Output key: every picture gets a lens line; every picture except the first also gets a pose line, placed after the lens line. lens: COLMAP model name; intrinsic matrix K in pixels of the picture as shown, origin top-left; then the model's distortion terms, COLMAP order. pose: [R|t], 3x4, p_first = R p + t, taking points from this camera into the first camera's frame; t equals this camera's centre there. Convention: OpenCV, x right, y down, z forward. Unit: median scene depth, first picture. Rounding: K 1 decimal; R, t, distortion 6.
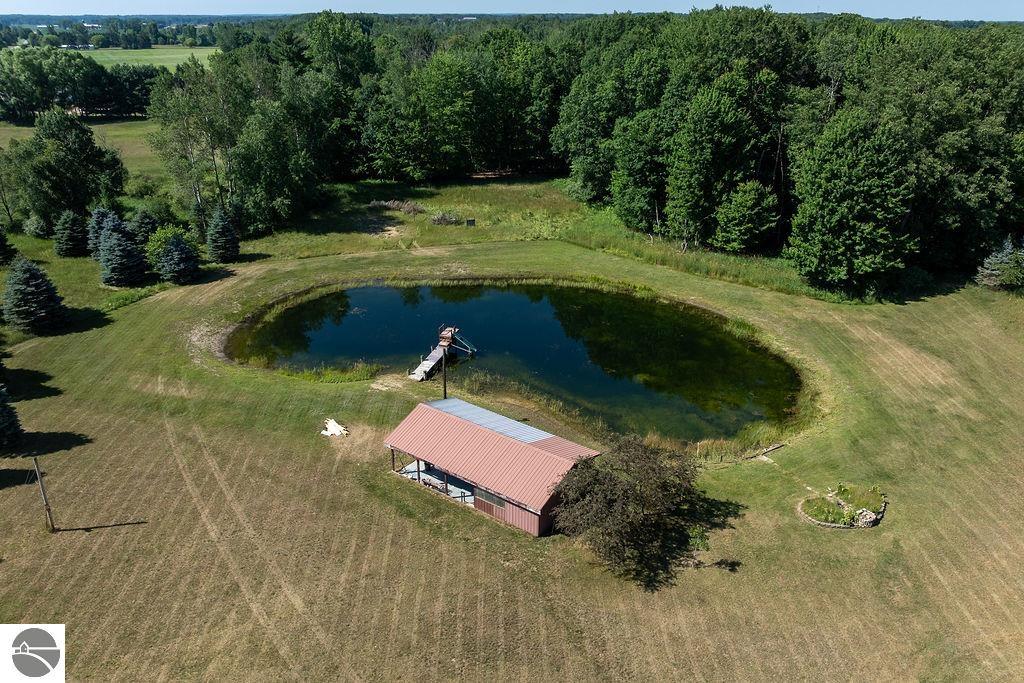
lens RADIAL K [[718.1, 0, 514.5], [0, 718.1, 342.6], [0, 0, 1]] dist [-0.034099, -0.001119]
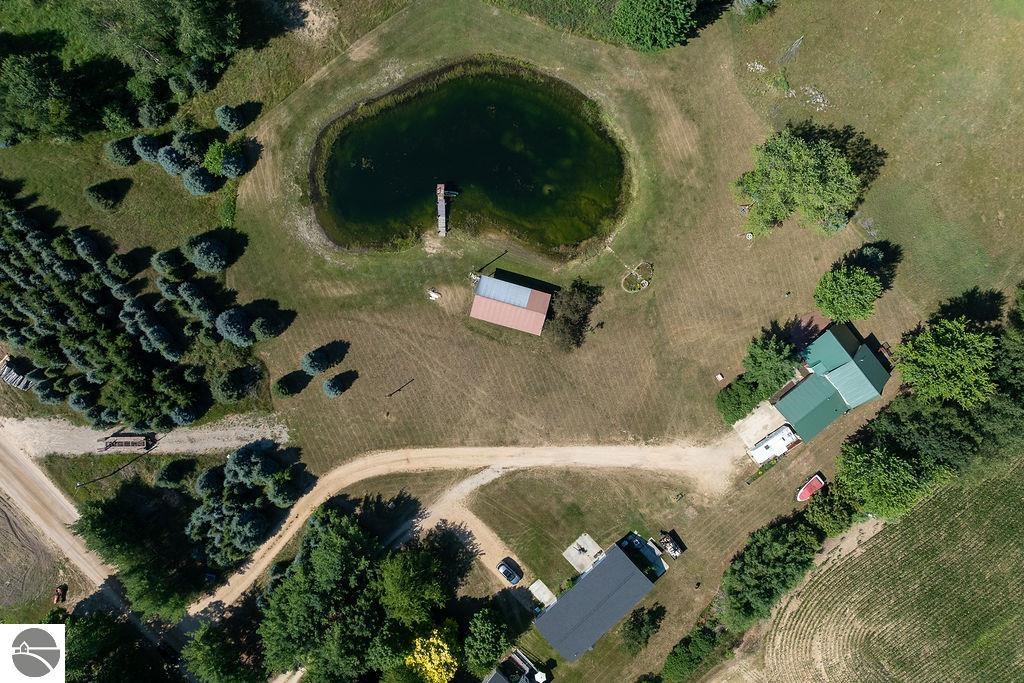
lens RADIAL K [[718.1, 0, 510.2], [0, 718.1, 341.6], [0, 0, 1]] dist [-0.034099, -0.001119]
pose [[0.942951, -0.332923, -0.002314, -0.041753], [0.140023, 0.390267, 0.909992, -1.259864], [-0.302054, -0.858402, 0.414620, -0.113738]]
